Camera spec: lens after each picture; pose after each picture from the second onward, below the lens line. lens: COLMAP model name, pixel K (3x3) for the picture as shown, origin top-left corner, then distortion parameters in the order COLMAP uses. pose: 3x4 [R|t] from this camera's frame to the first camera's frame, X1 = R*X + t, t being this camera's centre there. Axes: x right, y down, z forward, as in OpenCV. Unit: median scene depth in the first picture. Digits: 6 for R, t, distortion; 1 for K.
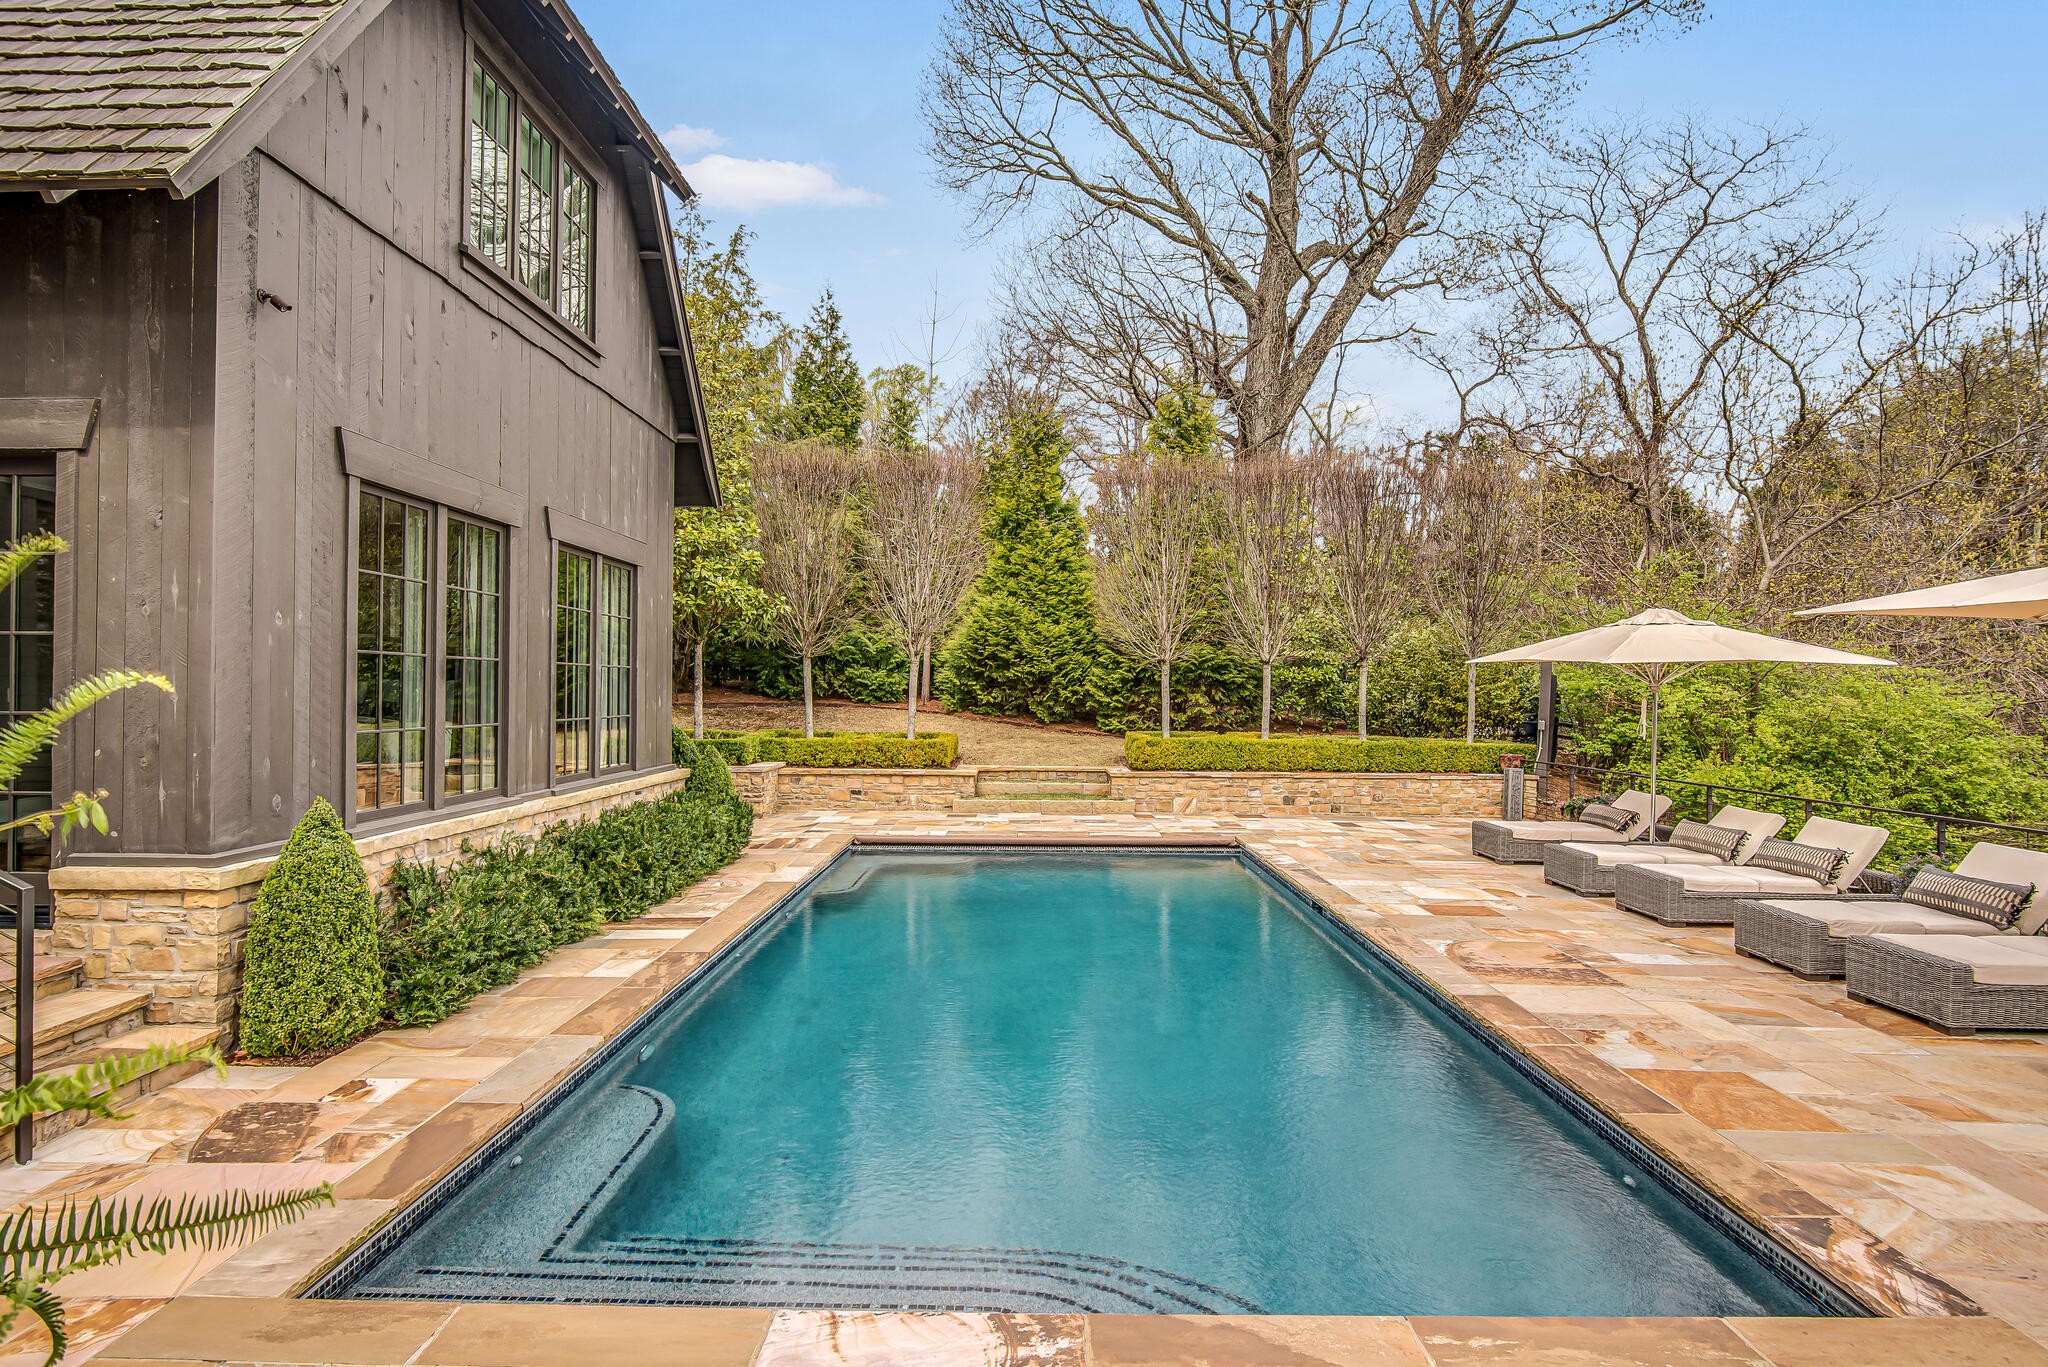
lens RADIAL K [[1089.9, 0, 1014.7], [0, 1089.9, 680.6], [0, 0, 1]] dist [-0.014184, -0.000560]
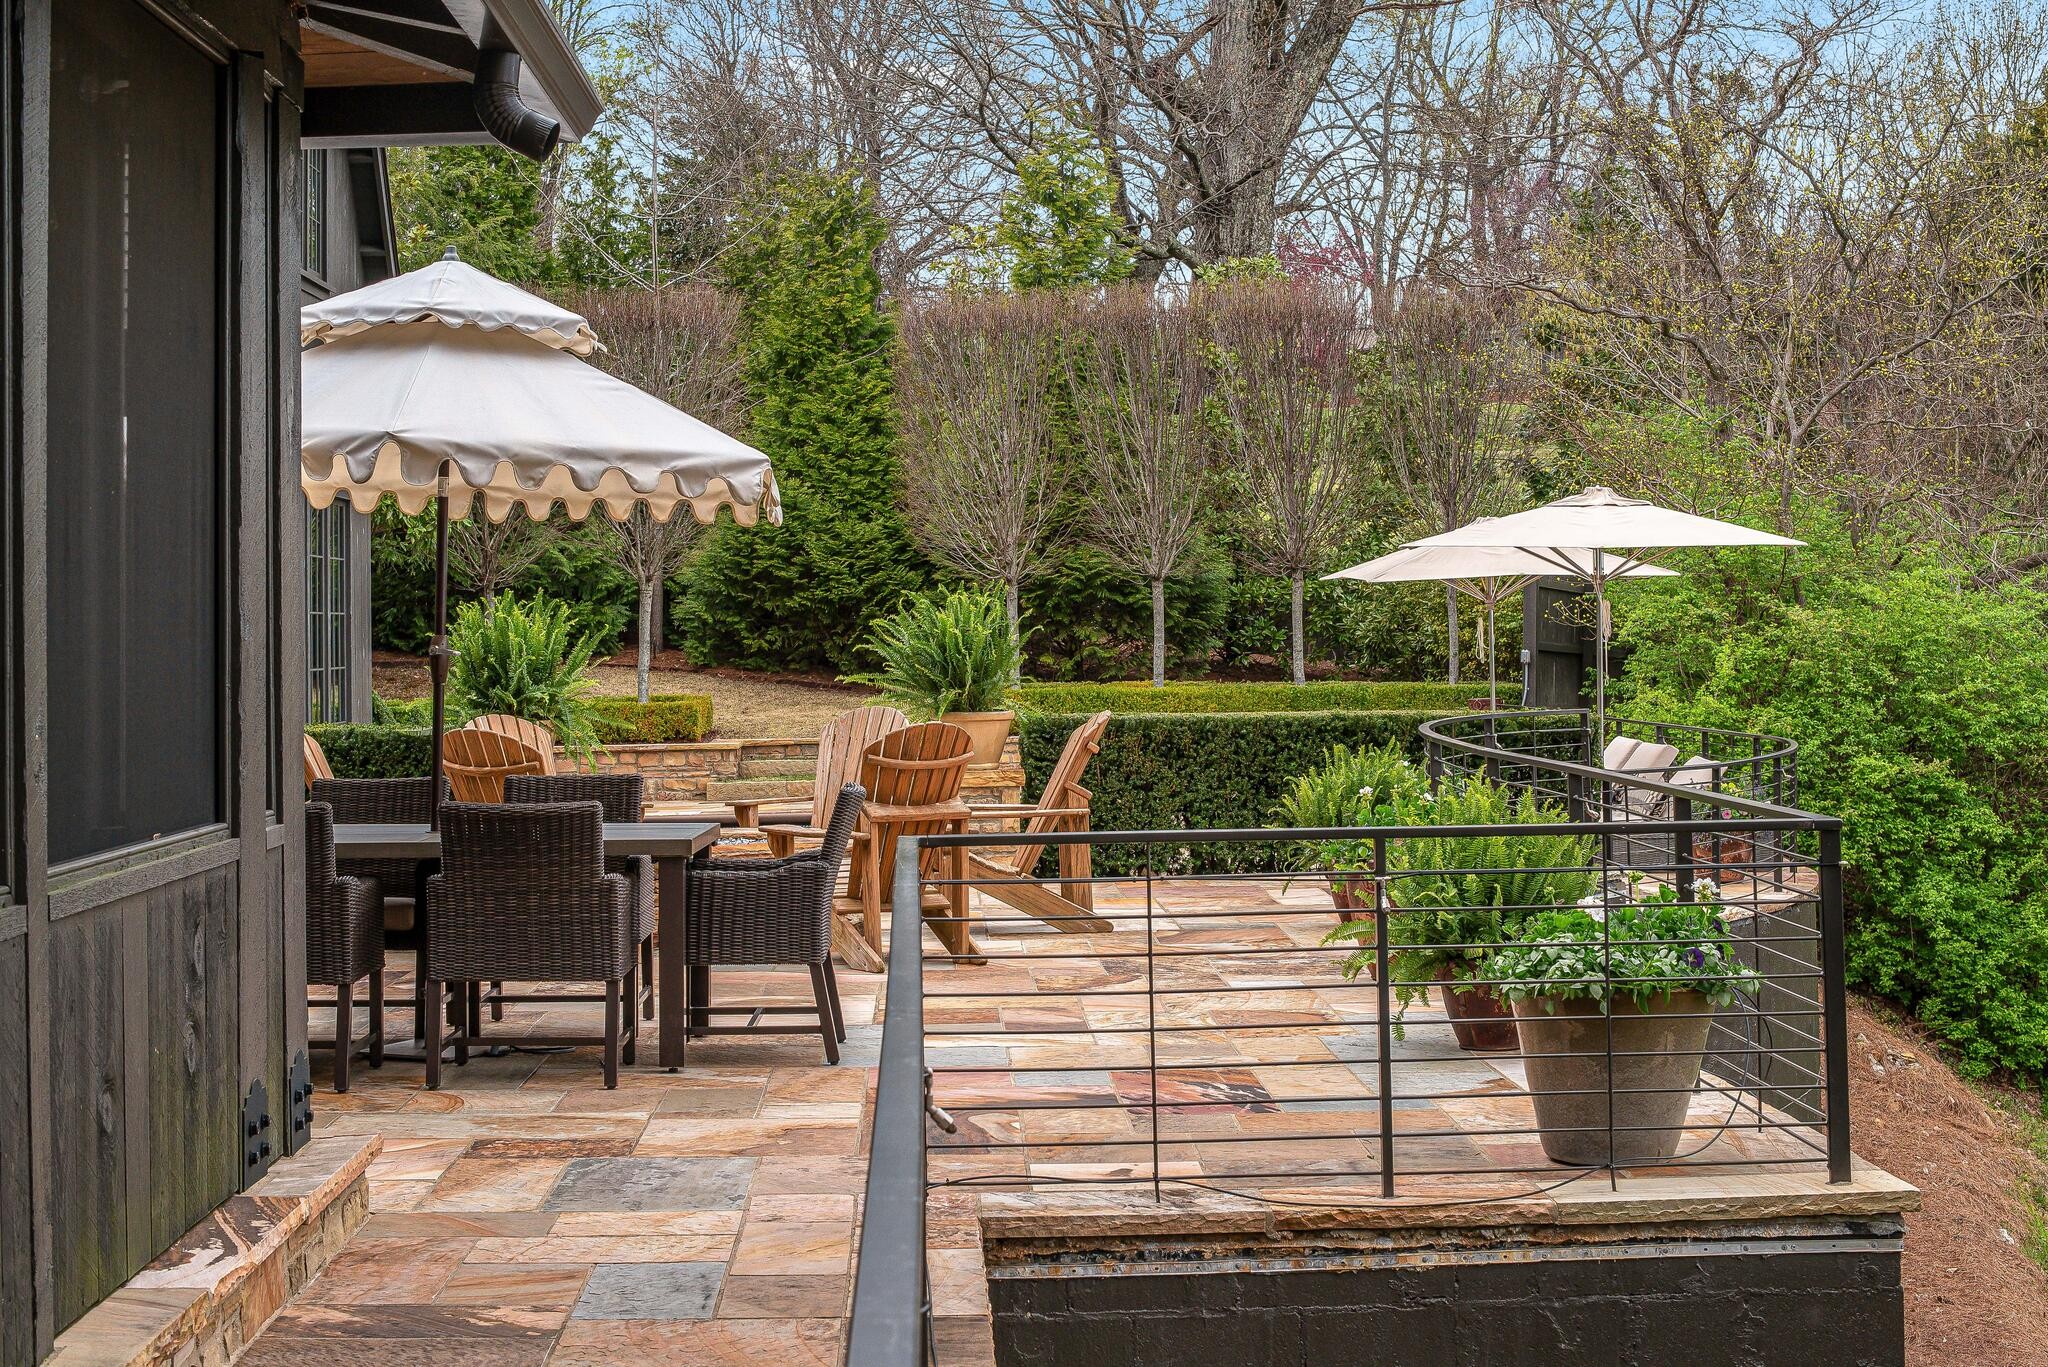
lens RADIAL K [[3168.9, 0, 1024.0], [0, 3168.9, 683.5], [0, 0, 1]] dist [-0.439175, 0.002235]
pose [[0.998671, -0.024860, 0.045151, 0.044381], [0.023794, 0.999429, 0.023994, -0.000390], [-0.045722, -0.022888, 0.998692, -0.804822]]
